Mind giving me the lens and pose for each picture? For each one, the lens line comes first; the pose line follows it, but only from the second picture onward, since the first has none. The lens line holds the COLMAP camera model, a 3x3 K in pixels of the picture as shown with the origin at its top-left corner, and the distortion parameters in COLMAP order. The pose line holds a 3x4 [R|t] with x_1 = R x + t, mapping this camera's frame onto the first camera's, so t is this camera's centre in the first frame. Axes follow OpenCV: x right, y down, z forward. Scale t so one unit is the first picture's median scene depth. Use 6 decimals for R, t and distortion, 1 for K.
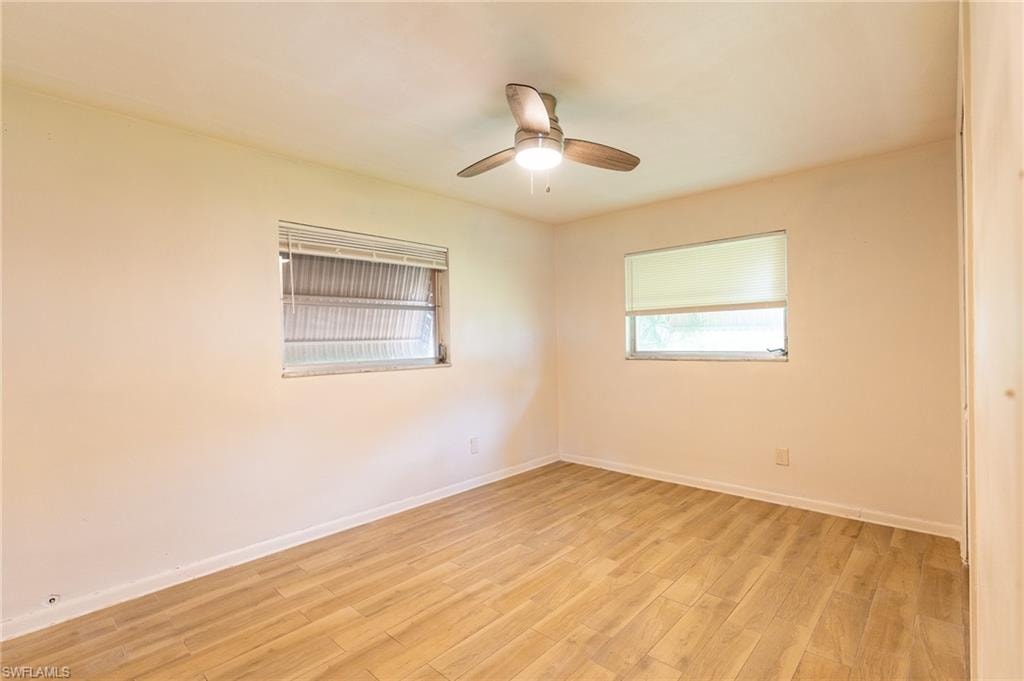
lens RADIAL K [[471.3, 0, 512.7], [0, 471.3, 343.0], [0, 0, 1]] dist [-0.001782, 0.000776]
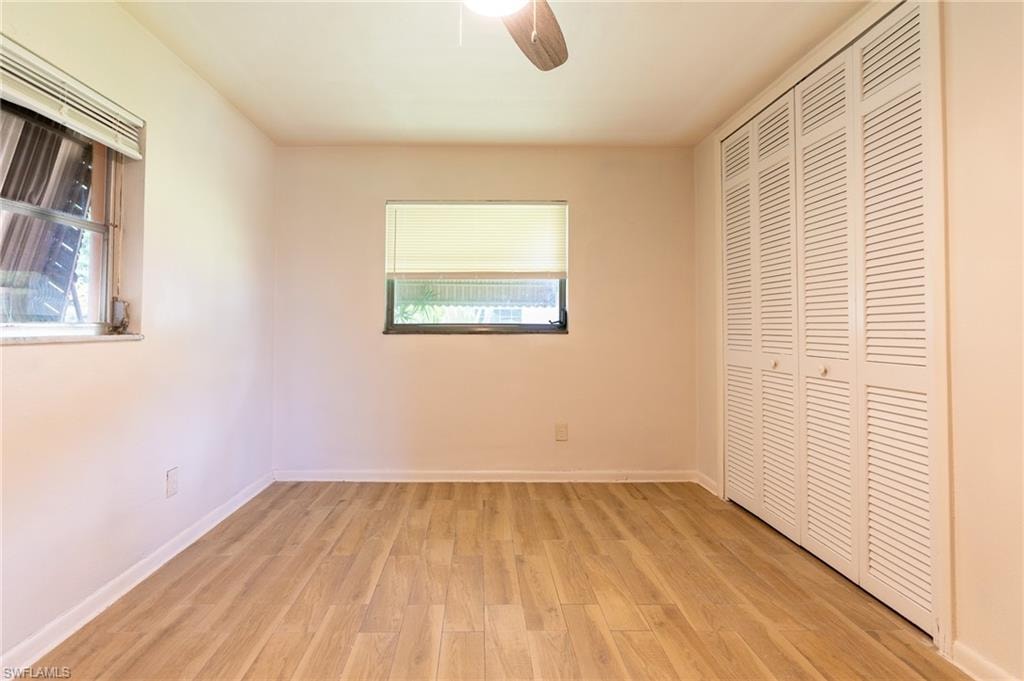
lens RADIAL K [[503.9, 0, 512.6], [0, 503.9, 307.9], [0, 0, 1]] dist [-0.004891, 0.000193]
pose [[0.732648, 0.041366, 0.679349, -0.234266], [-0.010483, 0.998719, -0.049506, 0.041740], [-0.680527, 0.029149, 0.732143, 0.325258]]
